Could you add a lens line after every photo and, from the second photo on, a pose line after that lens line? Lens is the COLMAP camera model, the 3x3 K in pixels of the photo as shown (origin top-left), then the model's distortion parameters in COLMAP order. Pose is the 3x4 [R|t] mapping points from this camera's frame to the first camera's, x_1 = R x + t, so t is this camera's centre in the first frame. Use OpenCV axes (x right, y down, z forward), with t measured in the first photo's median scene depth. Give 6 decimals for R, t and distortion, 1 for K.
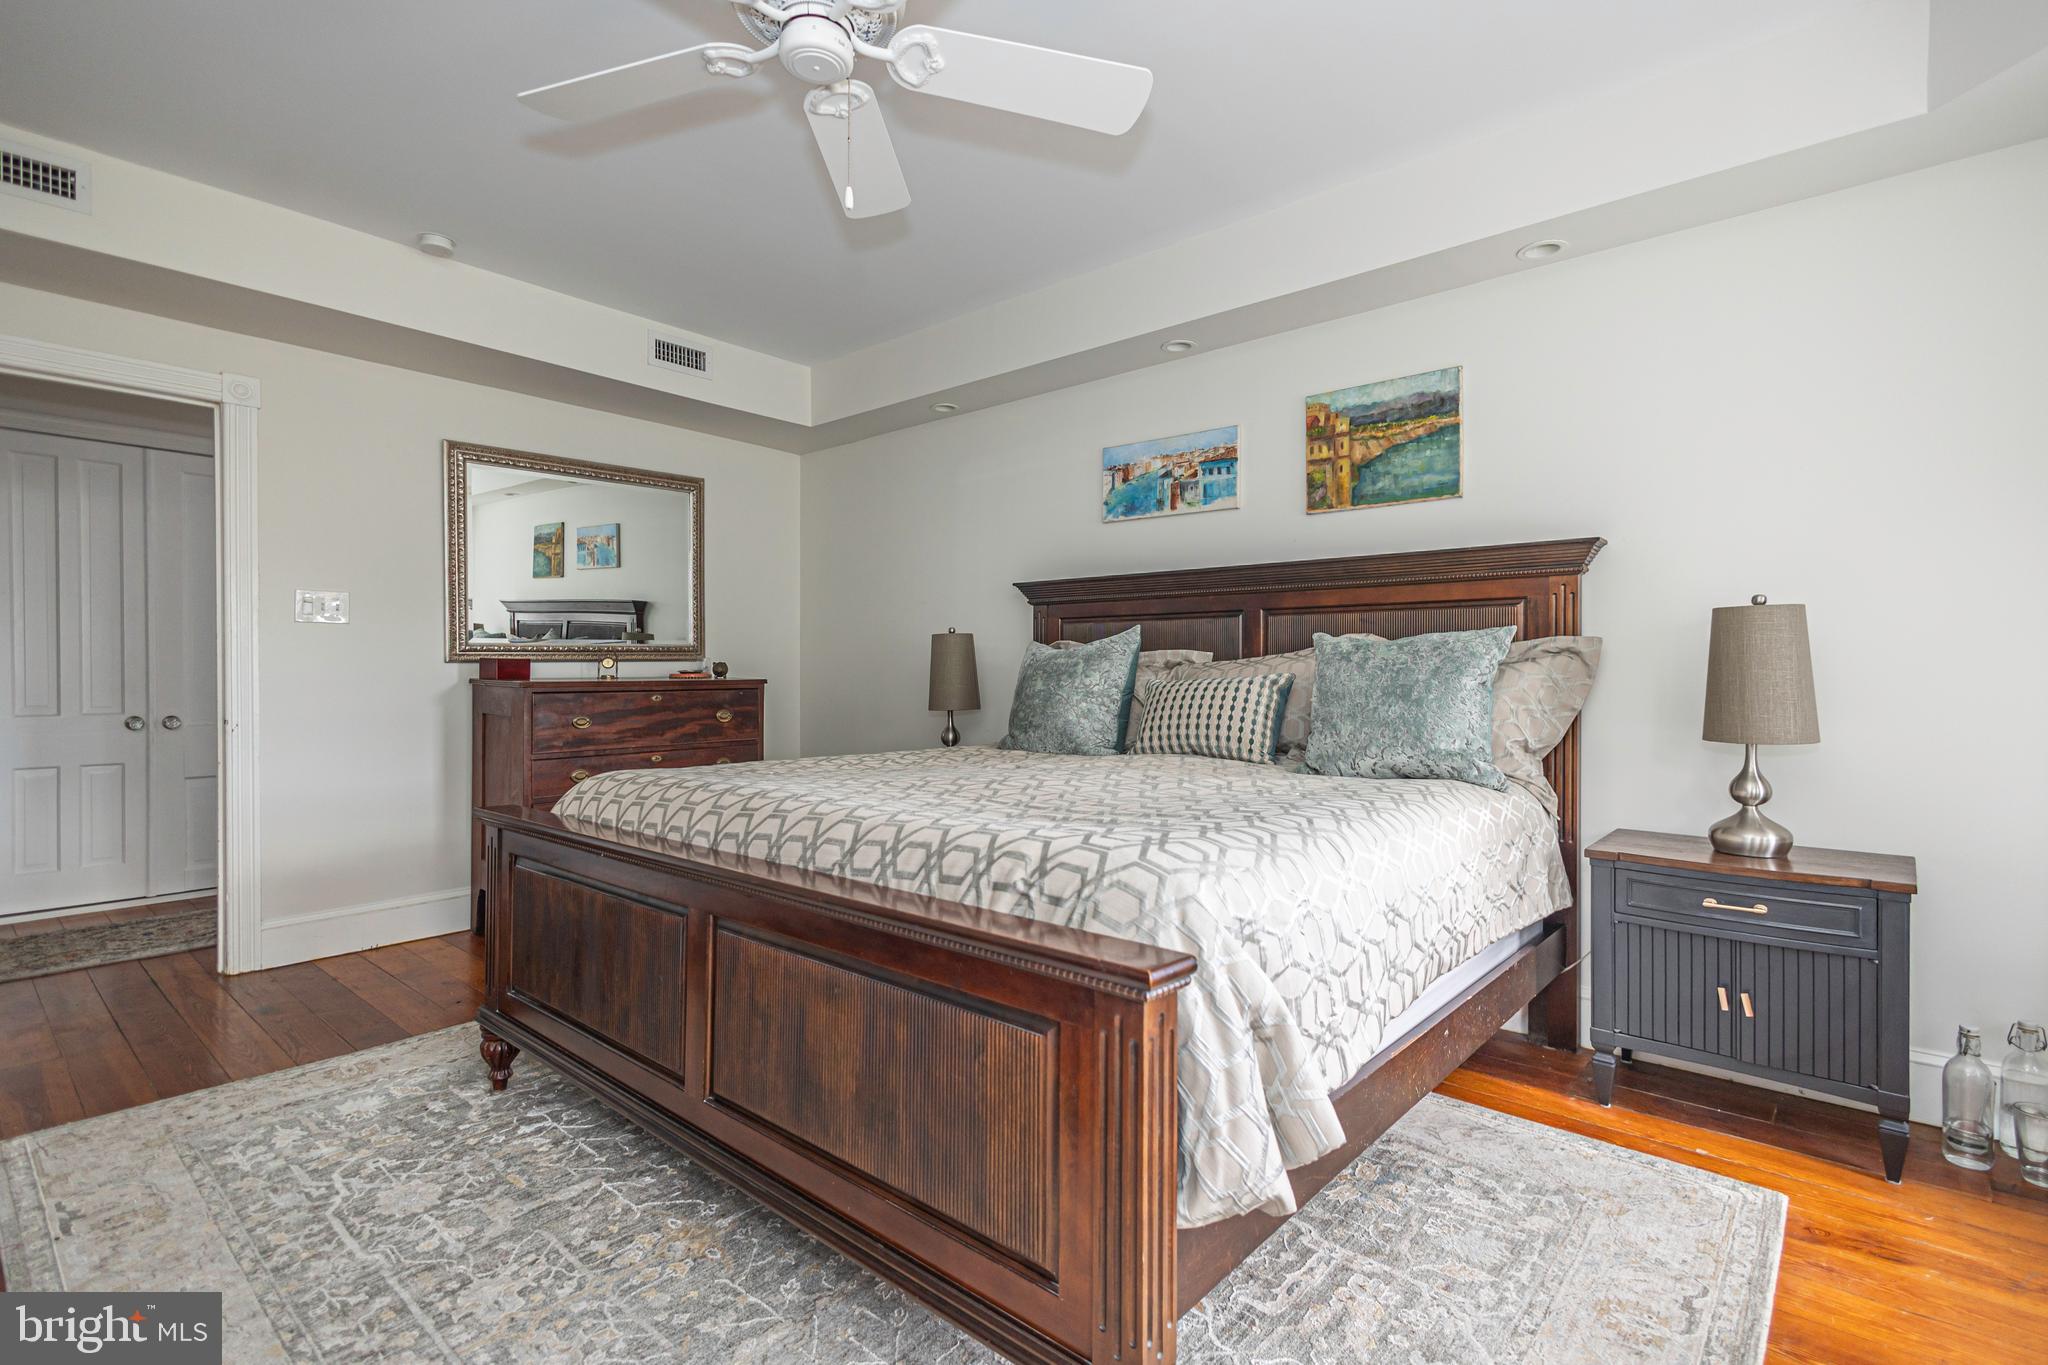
lens RADIAL K [[958.0, 0, 1021.9], [0, 958.0, 677.4], [0, 0, 1]] dist [0.006542, -0.000878]
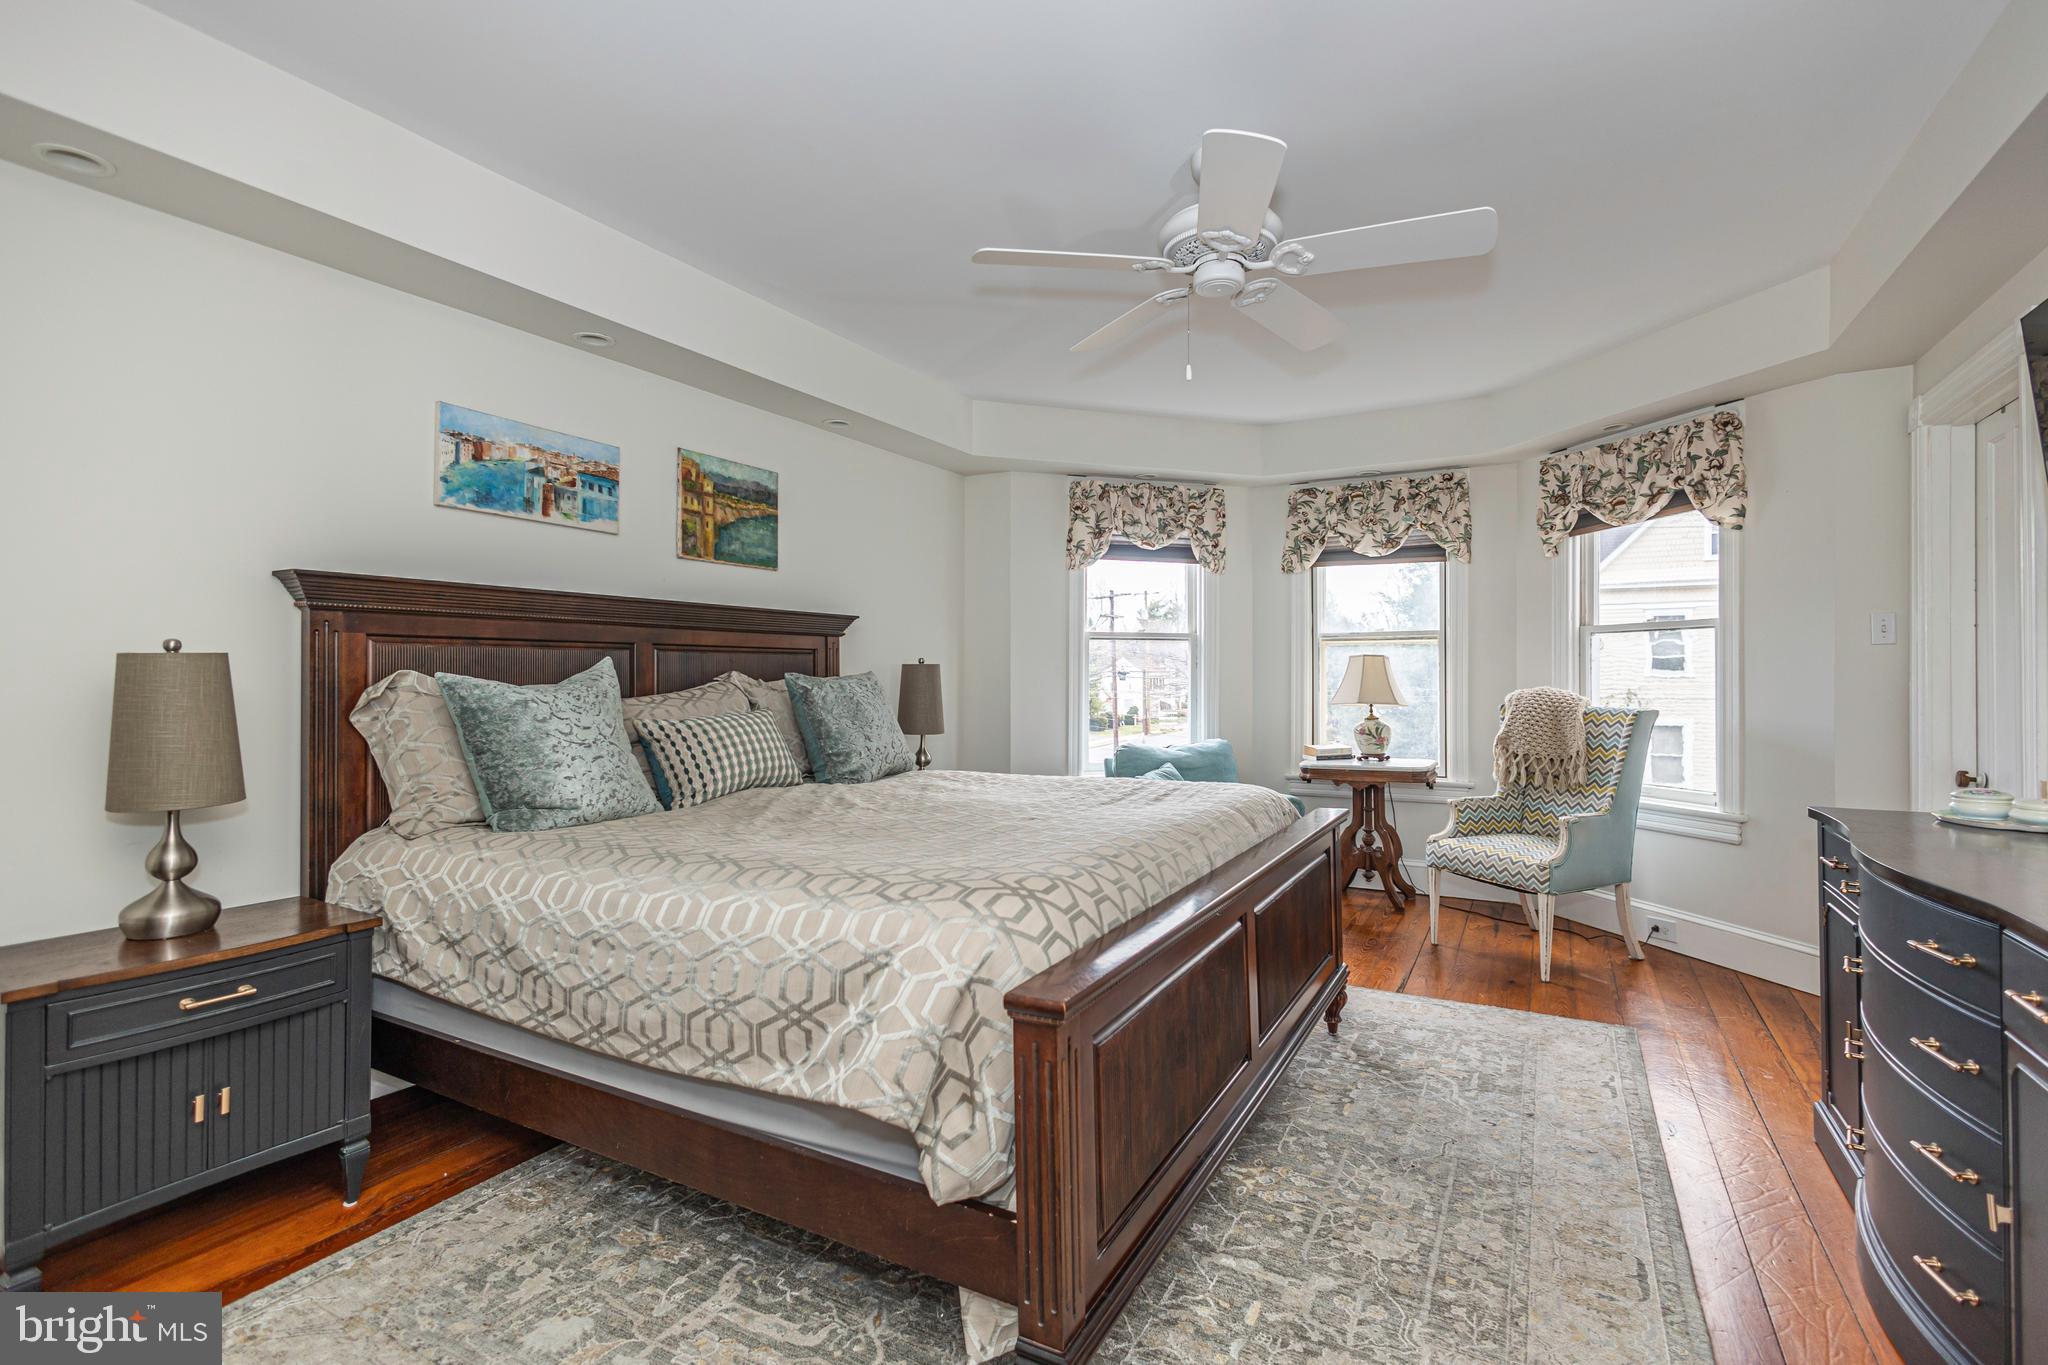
lens RADIAL K [[958.0, 0, 1020.2], [0, 958.0, 671.5], [0, 0, 1]] dist [0.006542, -0.000878]
pose [[-0.212372, 0.002024, 0.977187, -0.849116], [0.009926, 0.999951, 0.000086, -0.040527], [-0.977138, 0.009718, -0.212382, 0.880629]]
